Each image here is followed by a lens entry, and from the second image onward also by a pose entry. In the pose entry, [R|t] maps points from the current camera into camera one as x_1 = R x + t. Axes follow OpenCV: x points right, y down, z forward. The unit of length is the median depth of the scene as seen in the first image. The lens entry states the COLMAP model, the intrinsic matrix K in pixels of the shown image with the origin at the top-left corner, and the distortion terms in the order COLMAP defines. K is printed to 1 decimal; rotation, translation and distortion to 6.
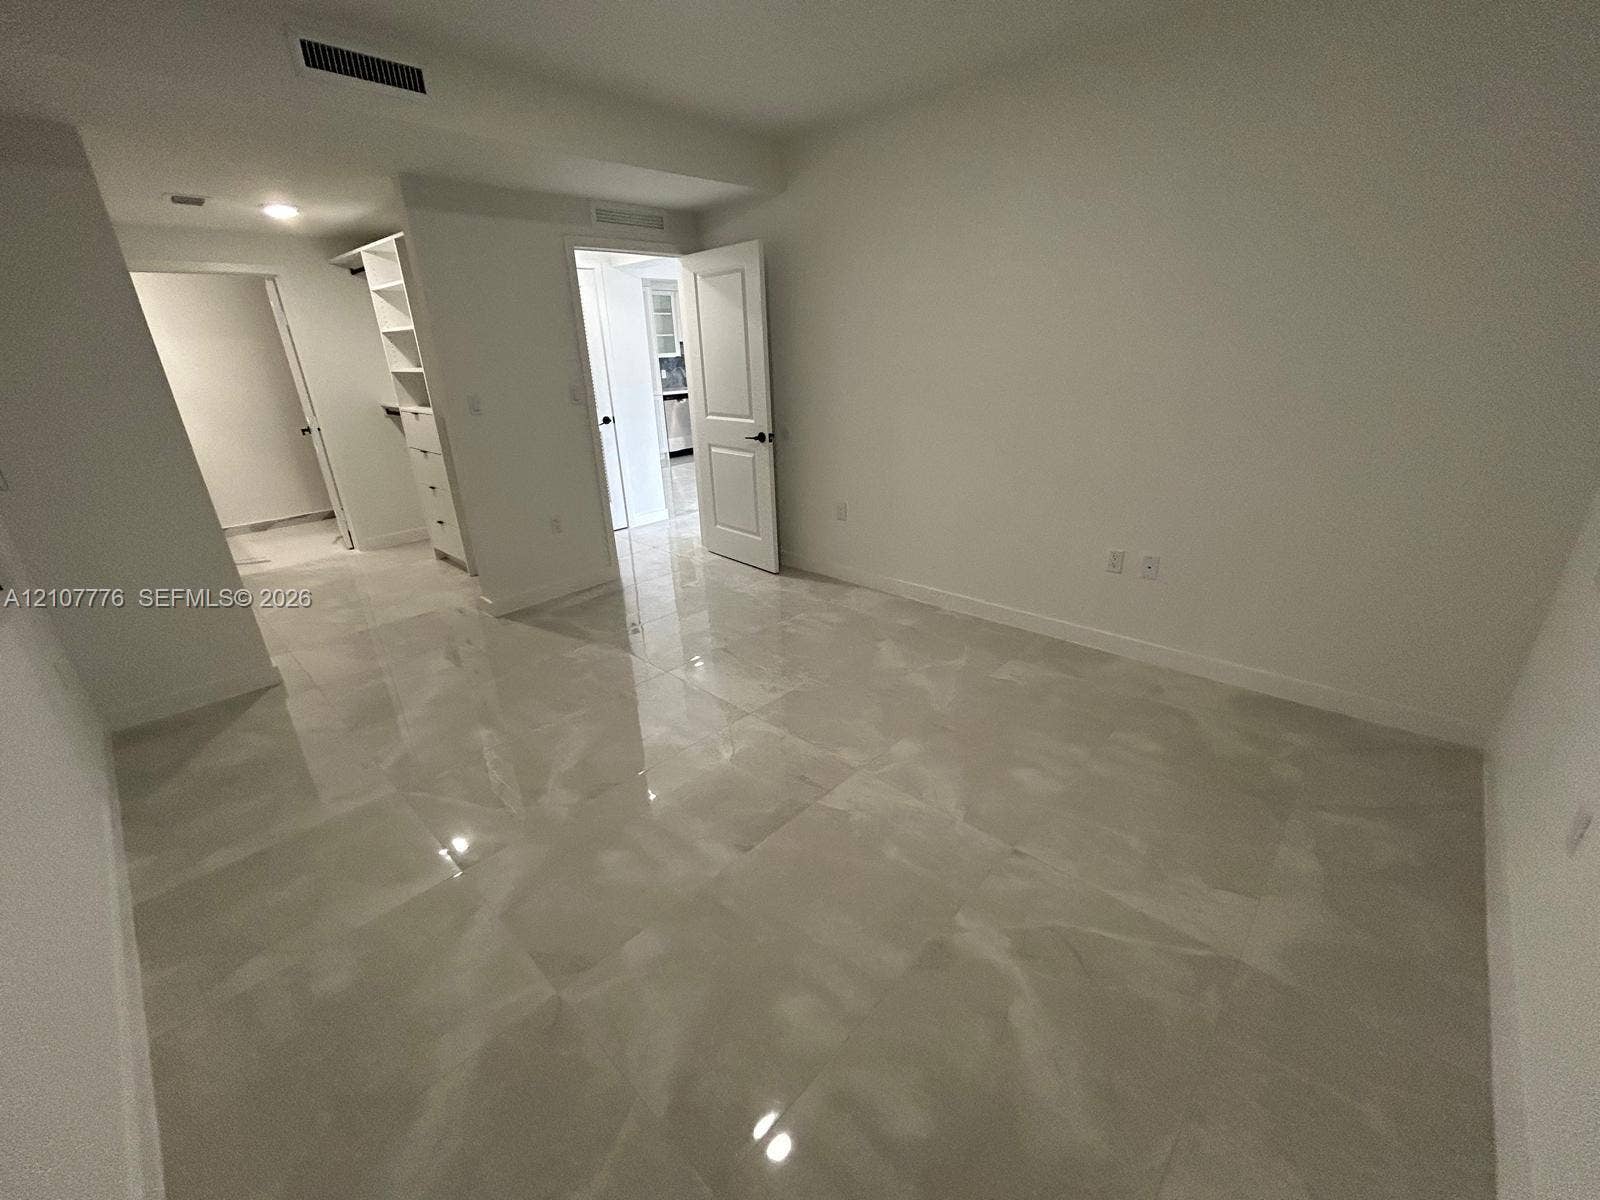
lens RADIAL K [[650.0, 0, 801.0], [0, 650.0, 597.6], [0, 0, 1]] dist [-0.001062, -0.000048]
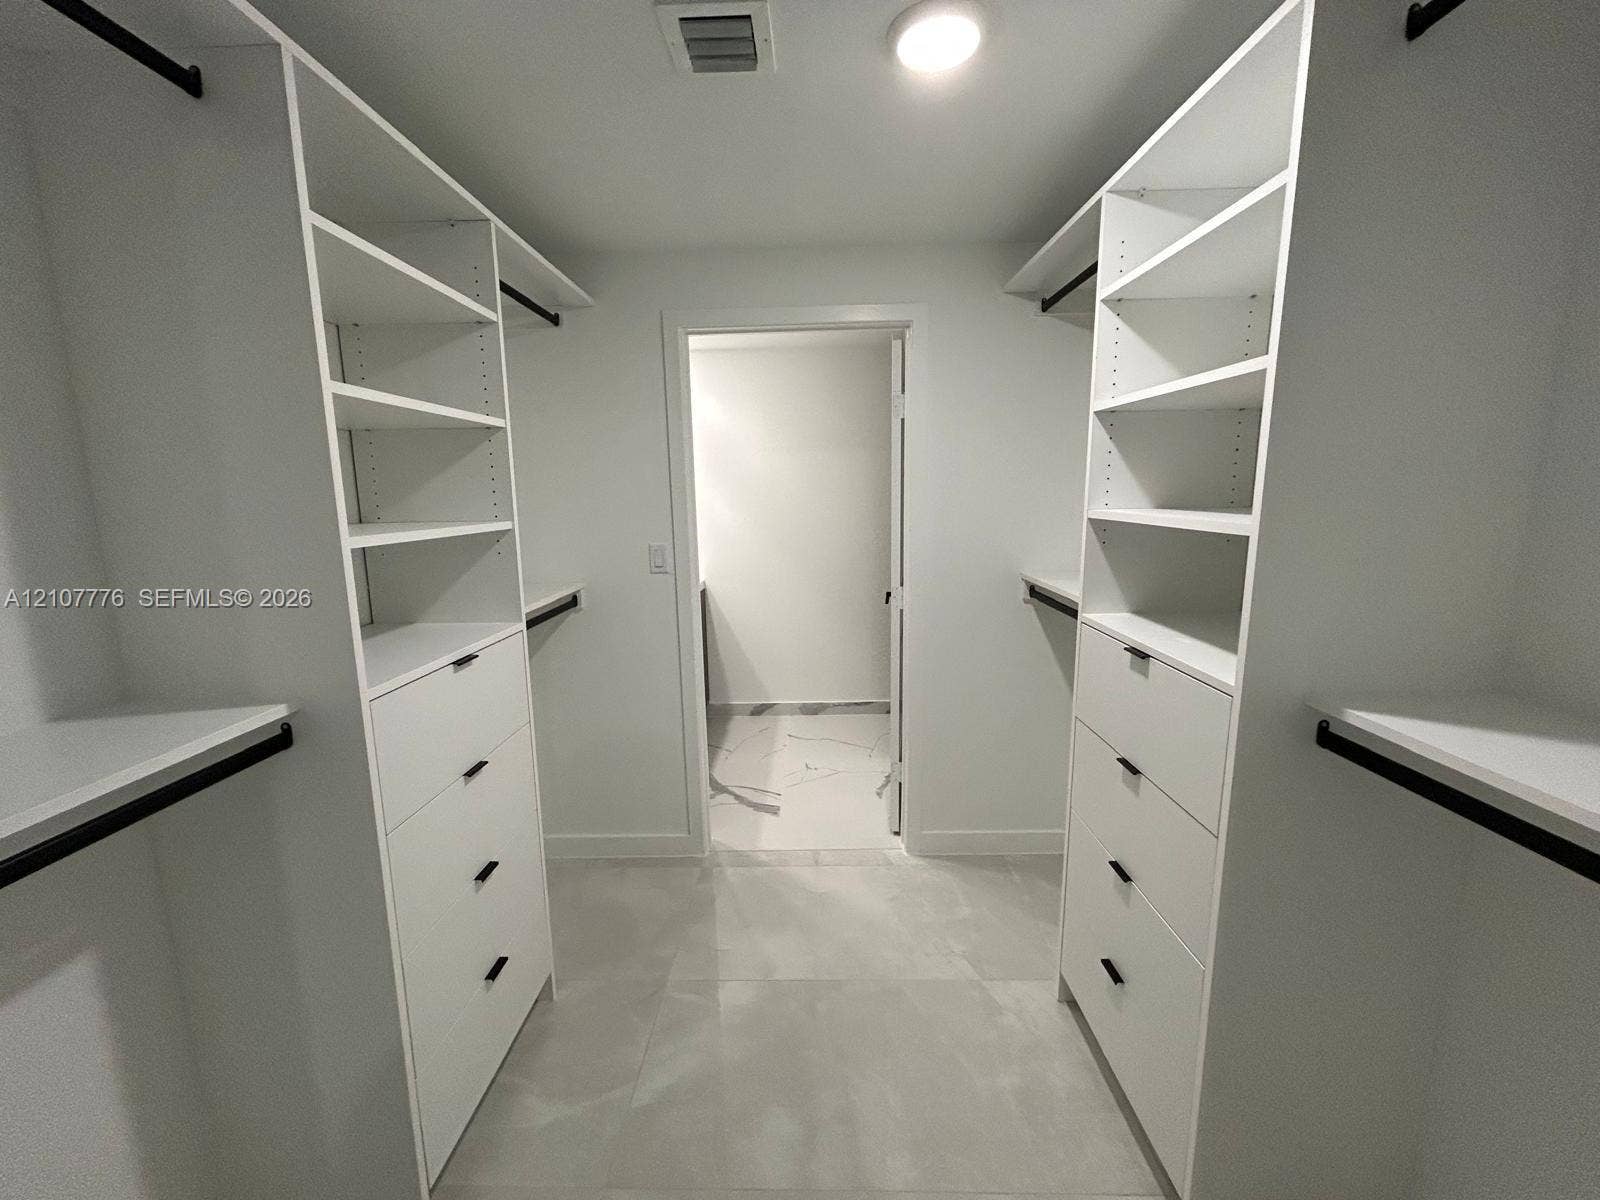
lens RADIAL K [[650.0, 0, 801.0], [0, 650.0, 597.6], [0, 0, 1]] dist [-0.001062, -0.000048]
pose [[0.666052, 0.148016, -0.731072, -0.459018], [-0.279958, 0.958067, -0.061086, -0.235483], [0.691374, 0.245356, 0.679561, 0.647819]]
